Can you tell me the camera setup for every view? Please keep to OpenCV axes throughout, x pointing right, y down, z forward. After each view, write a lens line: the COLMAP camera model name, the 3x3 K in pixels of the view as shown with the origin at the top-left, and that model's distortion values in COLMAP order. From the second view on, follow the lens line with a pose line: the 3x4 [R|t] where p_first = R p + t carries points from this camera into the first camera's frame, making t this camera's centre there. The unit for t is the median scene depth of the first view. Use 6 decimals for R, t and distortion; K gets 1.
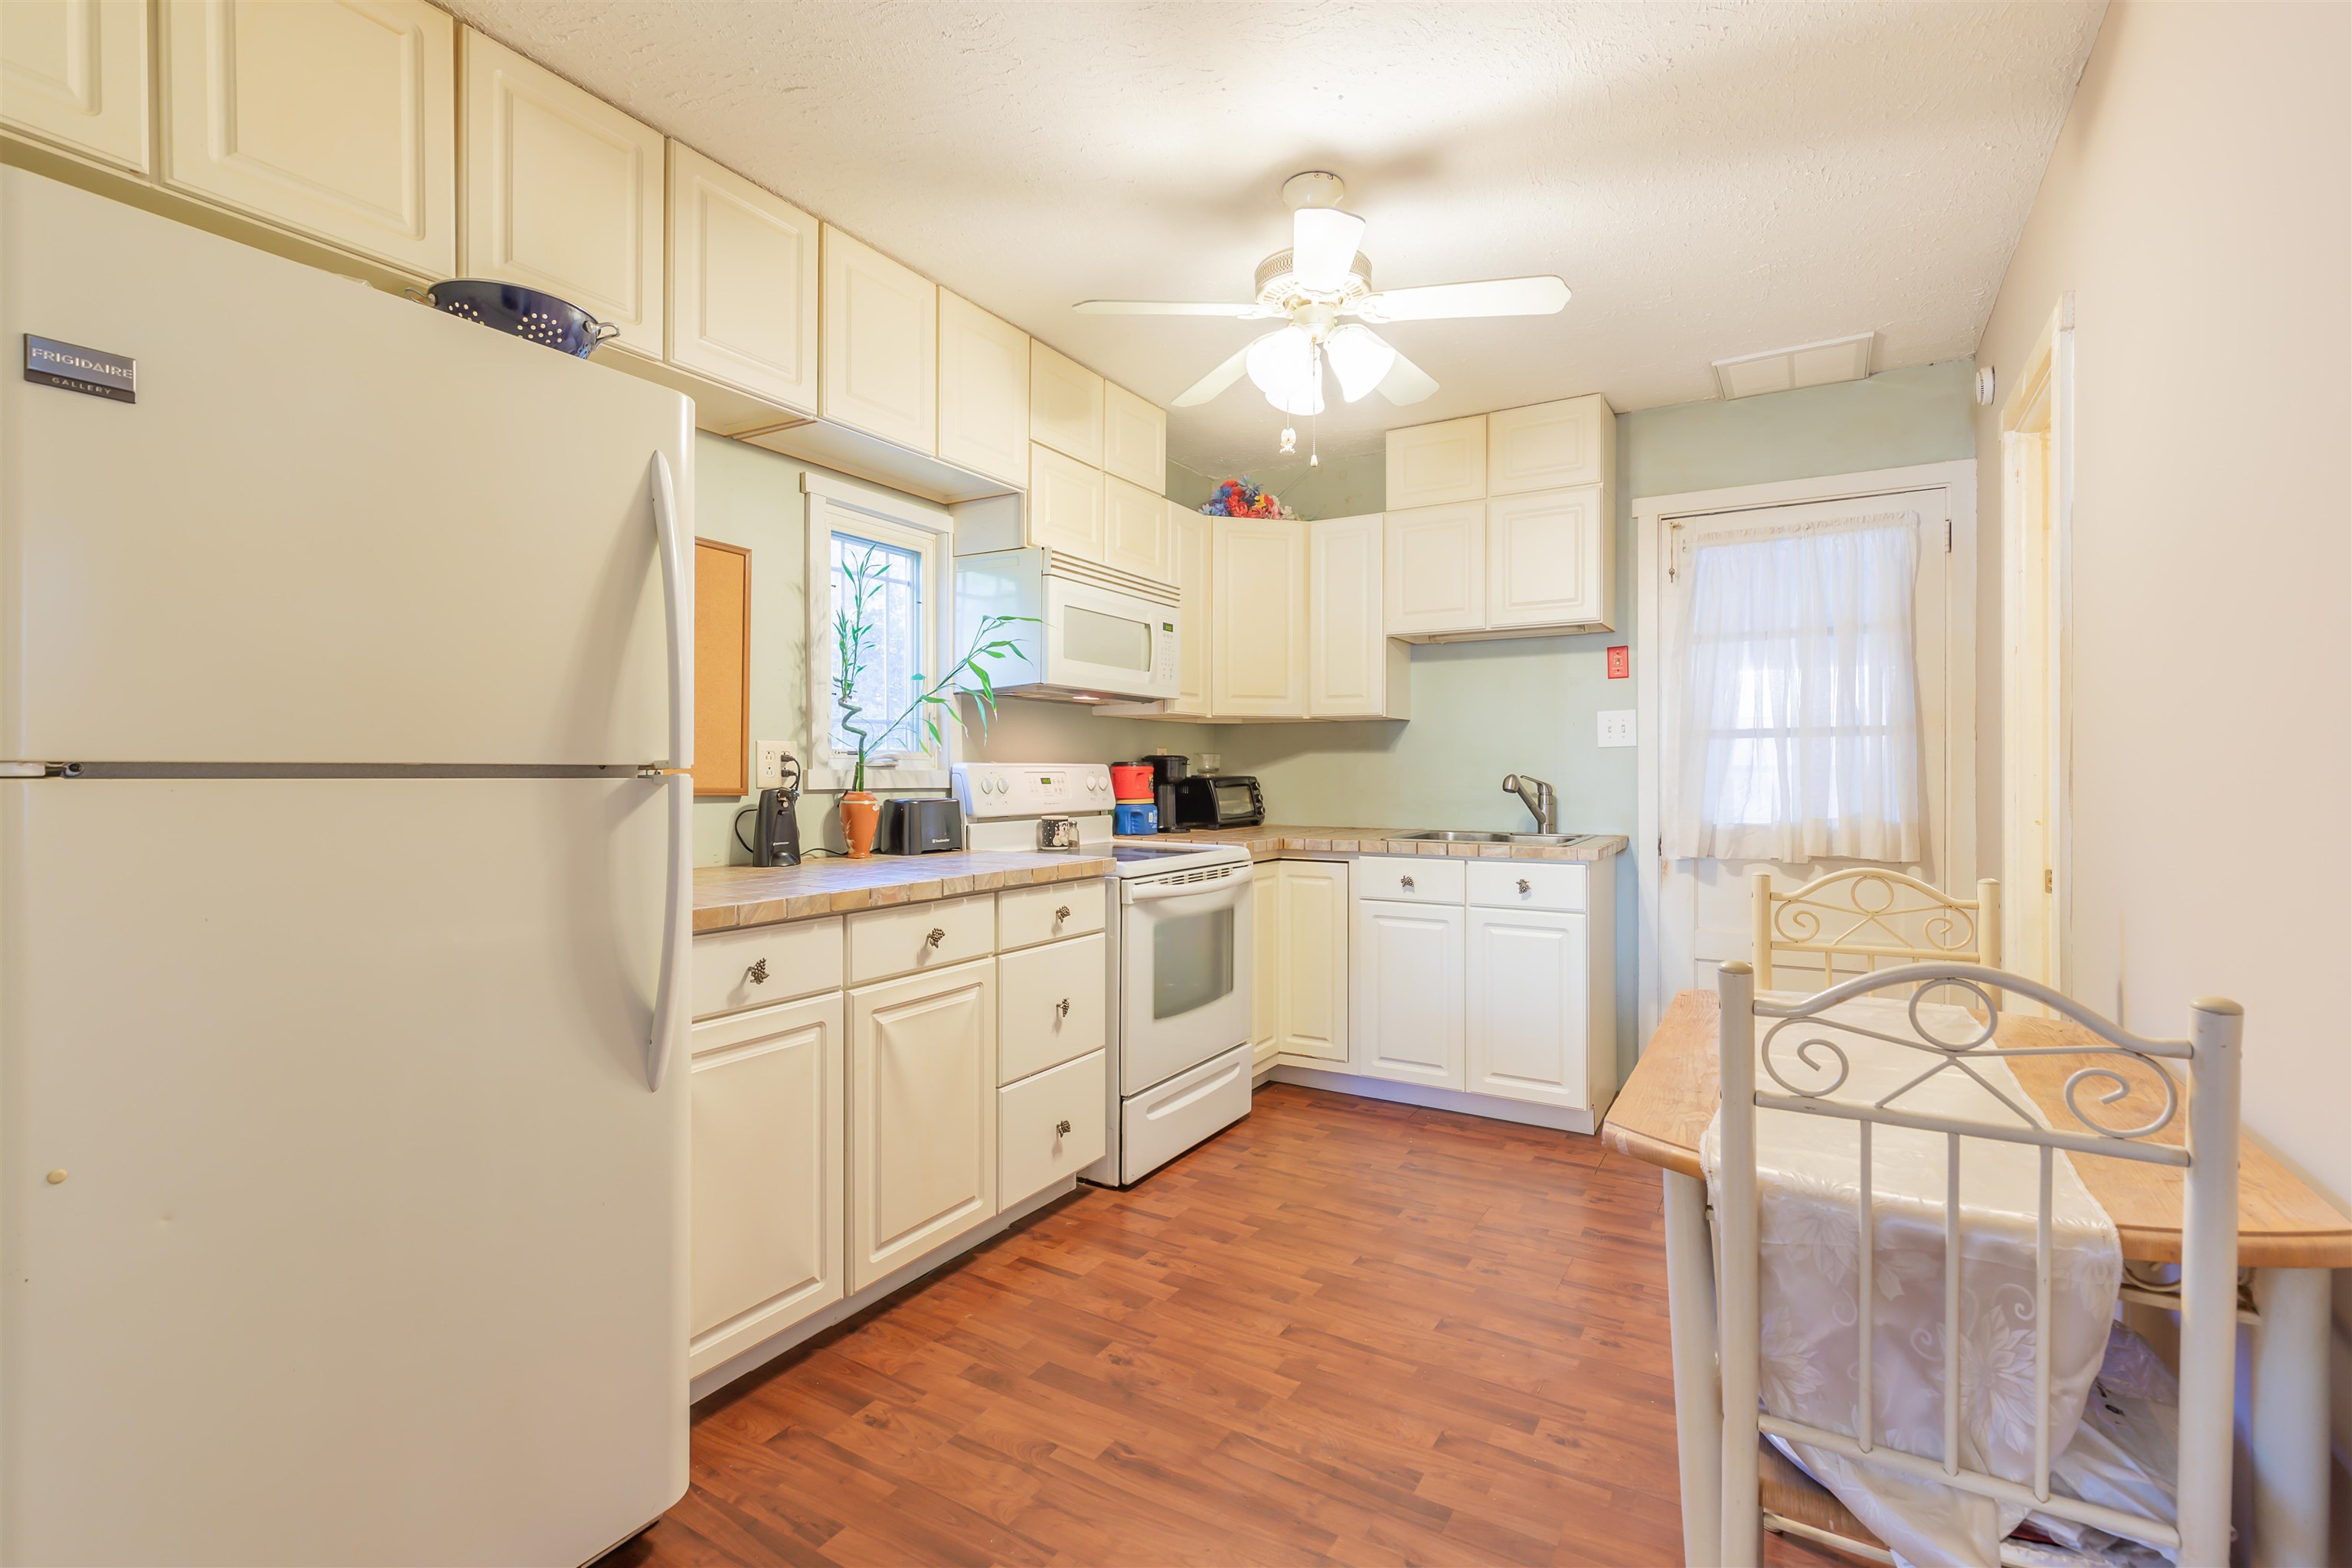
lens RADIAL K [[1060.6, 0, 1196.7], [0, 1060.6, 777.6], [0, 0, 1]] dist [0.003759, 0.000109]
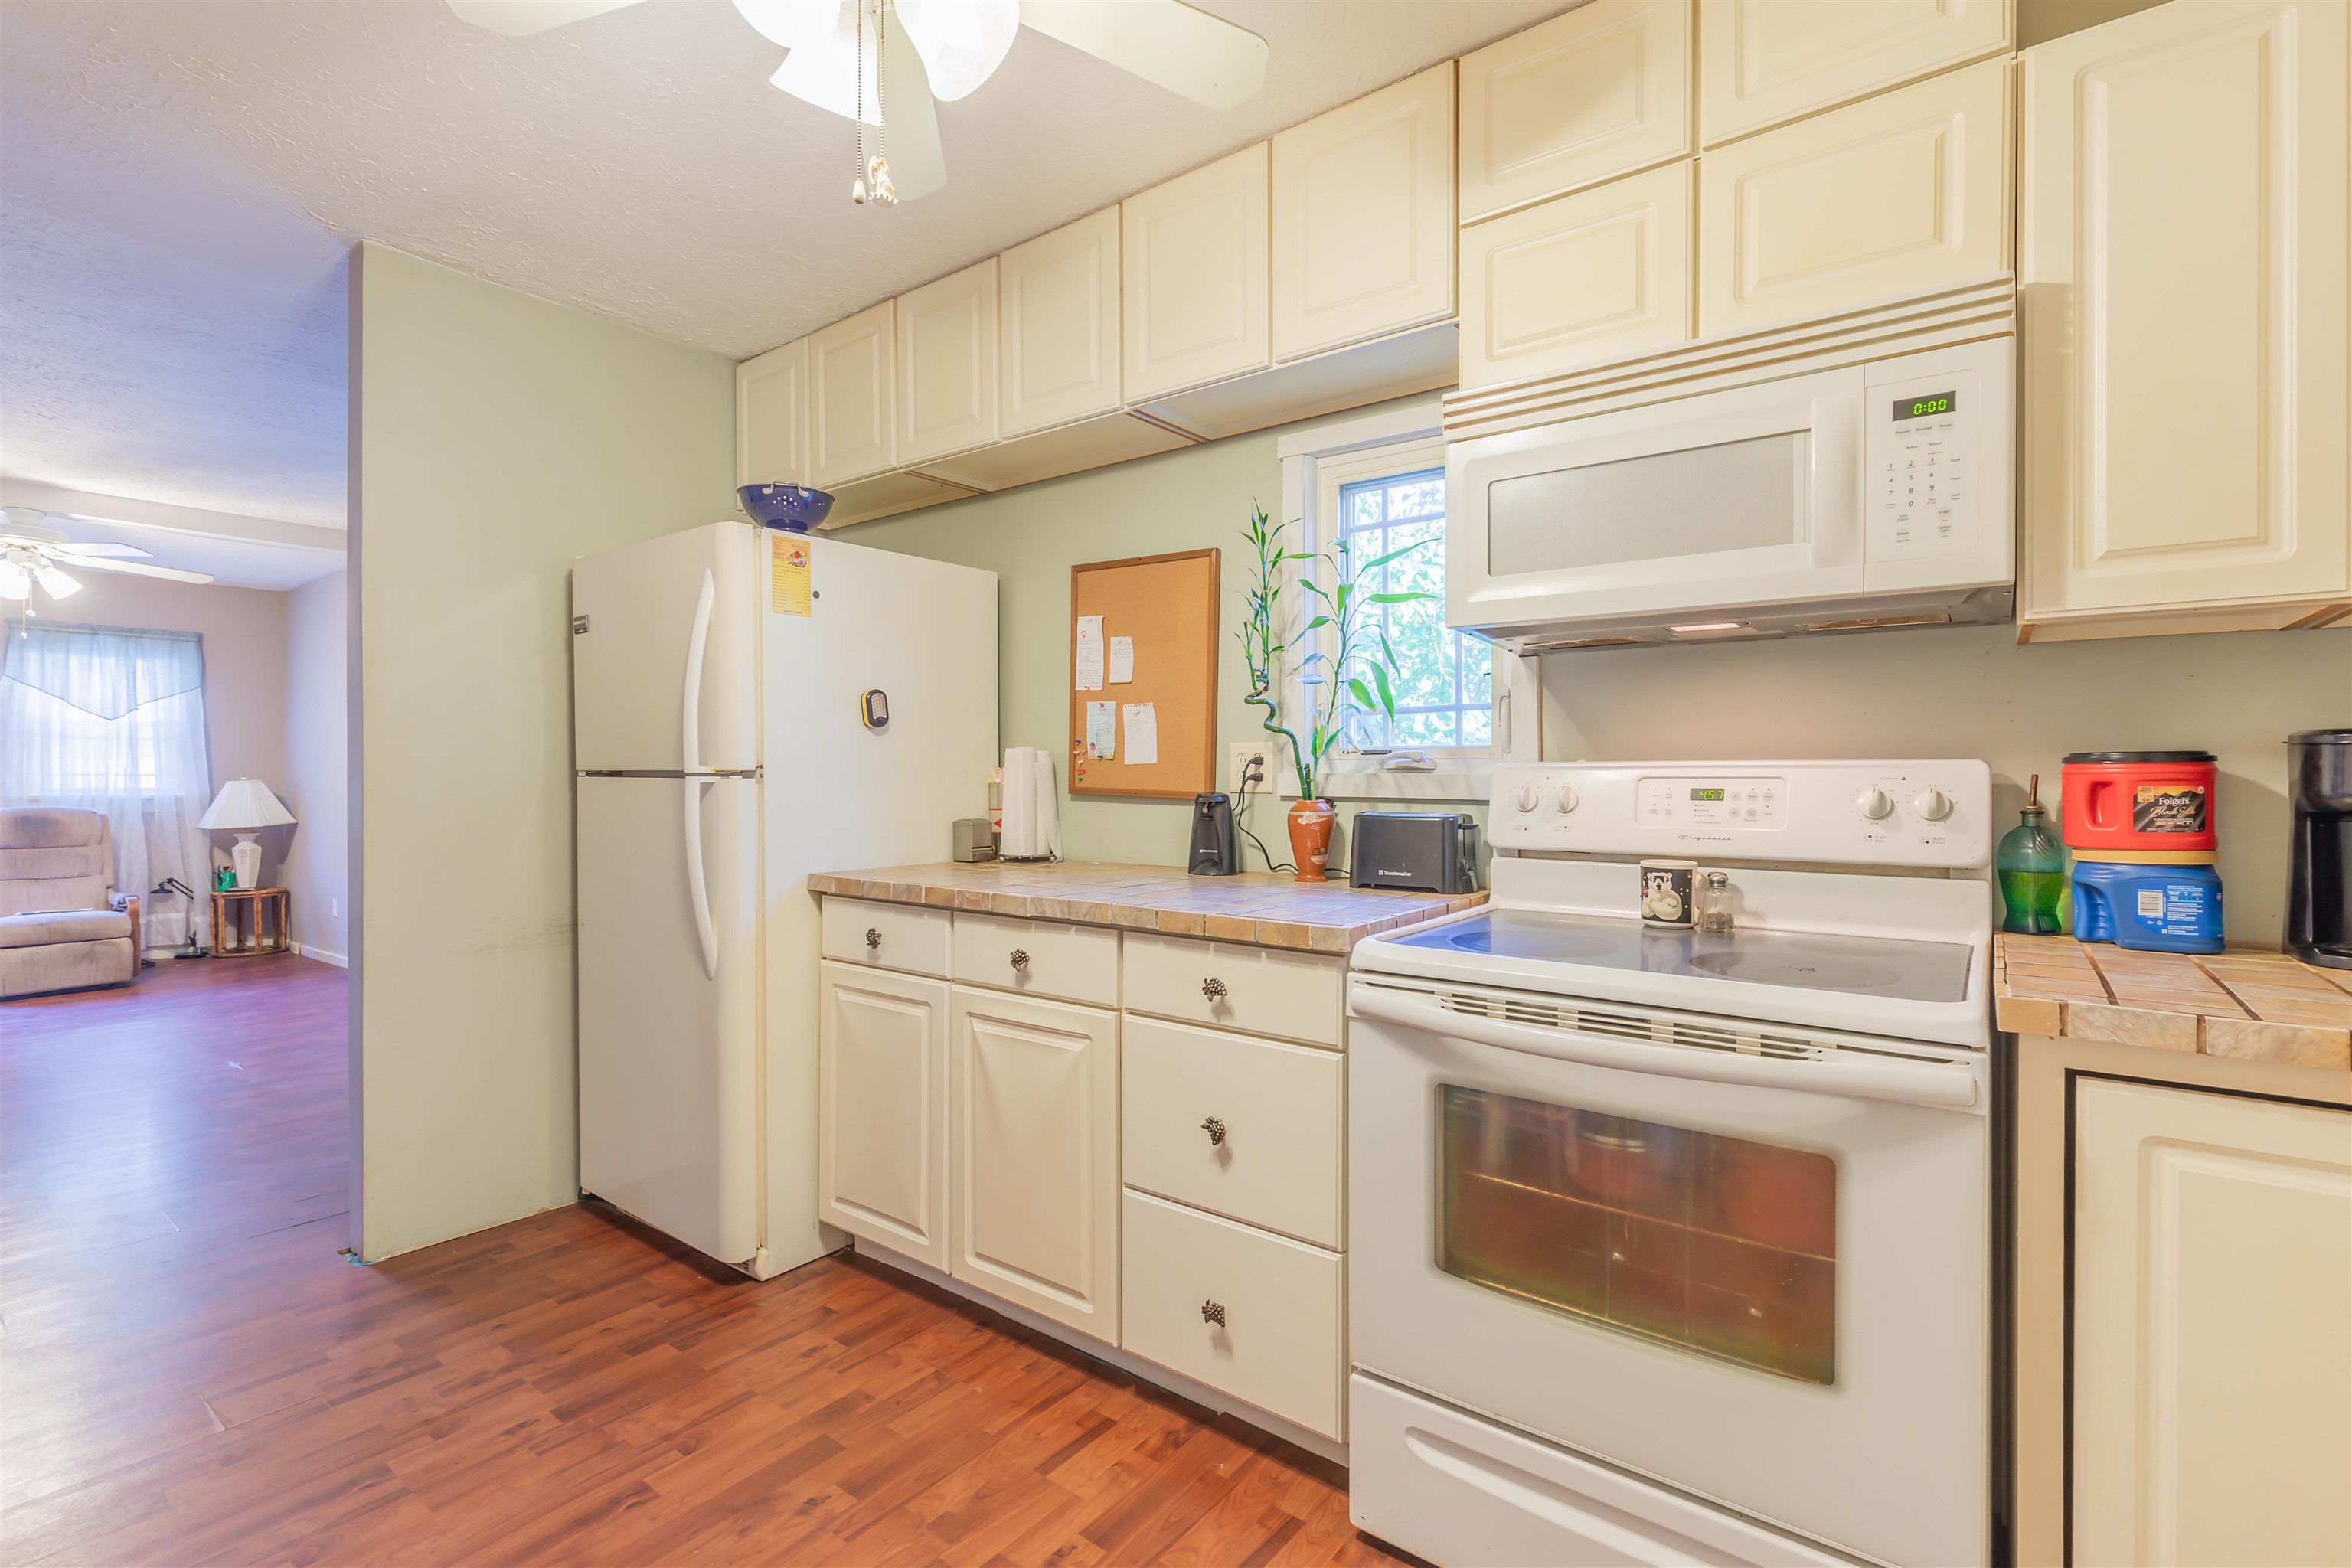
lens RADIAL K [[1060.6, 0, 1178.6], [0, 1060.6, 778.2], [0, 0, 1]] dist [0.003759, 0.000109]
pose [[-0.121192, 0.002464, -0.992626, 0.520101], [-0.008260, 0.999960, 0.003491, -0.006028], [0.992595, 0.008623, -0.121166, 1.026199]]
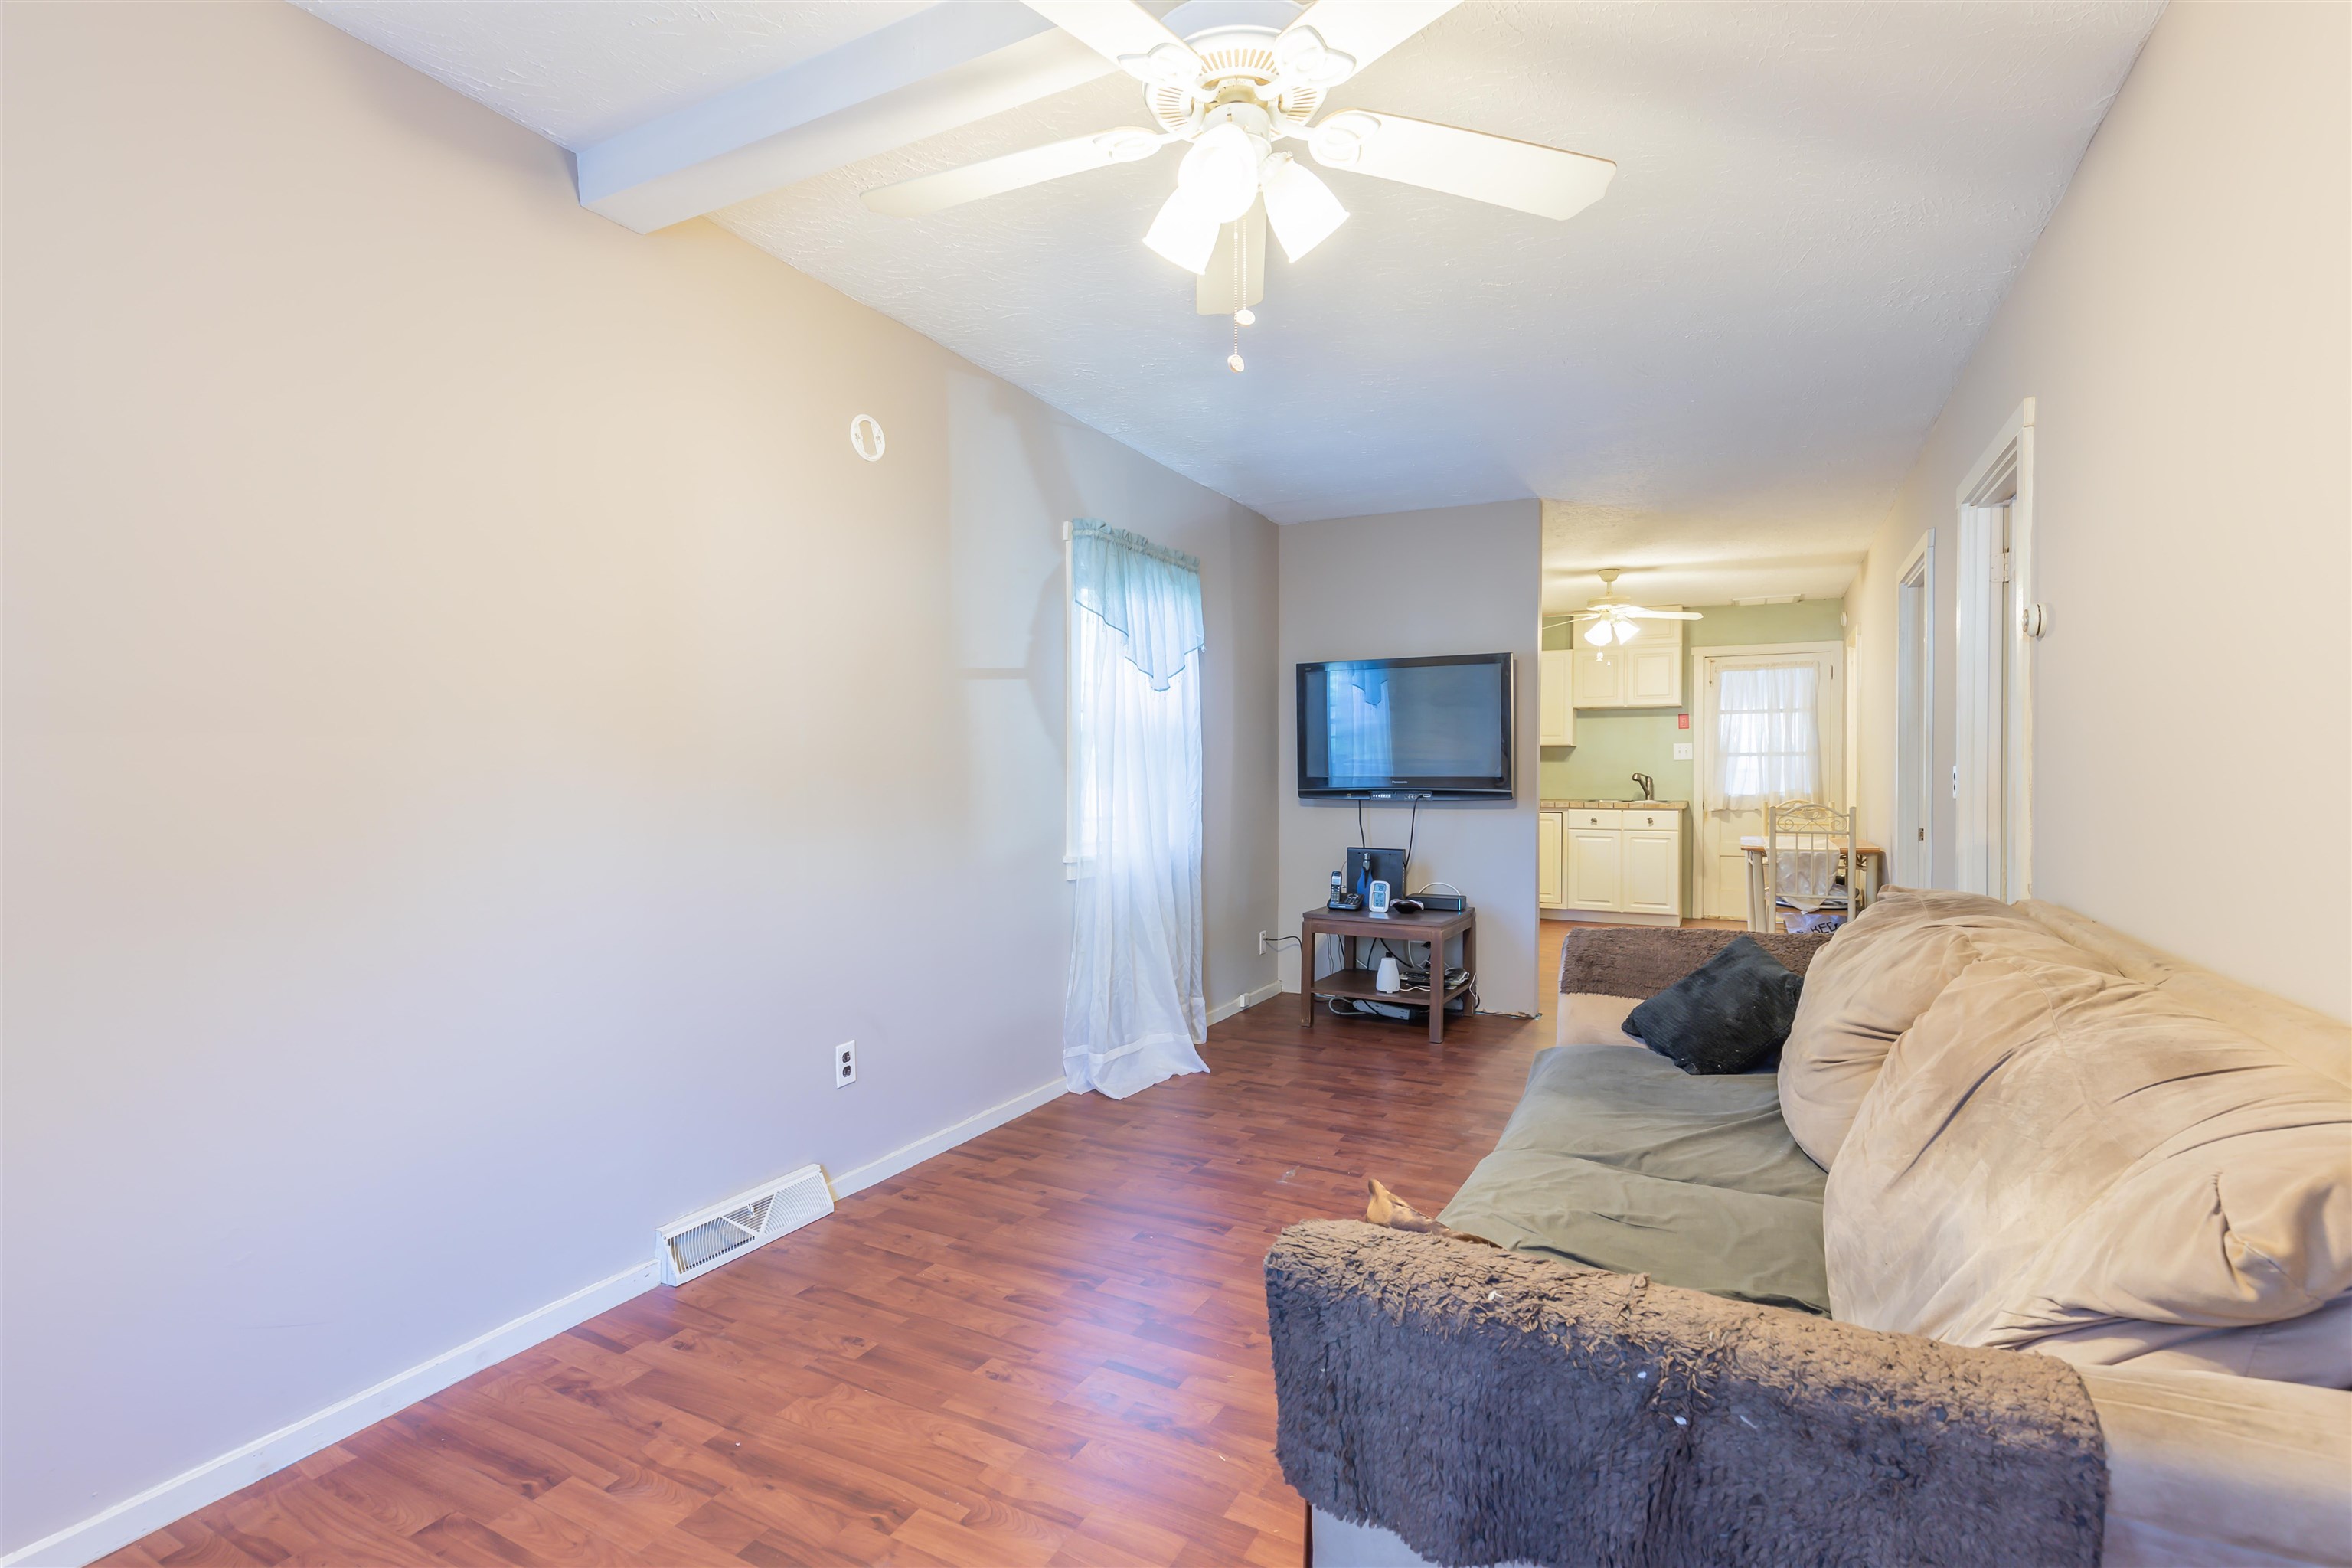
lens RADIAL K [[1060.6, 0, 1150.7], [0, 1060.6, 779.1], [0, 0, 1]] dist [0.003759, 0.000109]
pose [[0.999846, 0.002566, 0.017386, -1.622107], [-0.002572, 0.999997, 0.000320, 0.026792], [-0.017385, -0.000365, 0.999849, -2.562562]]
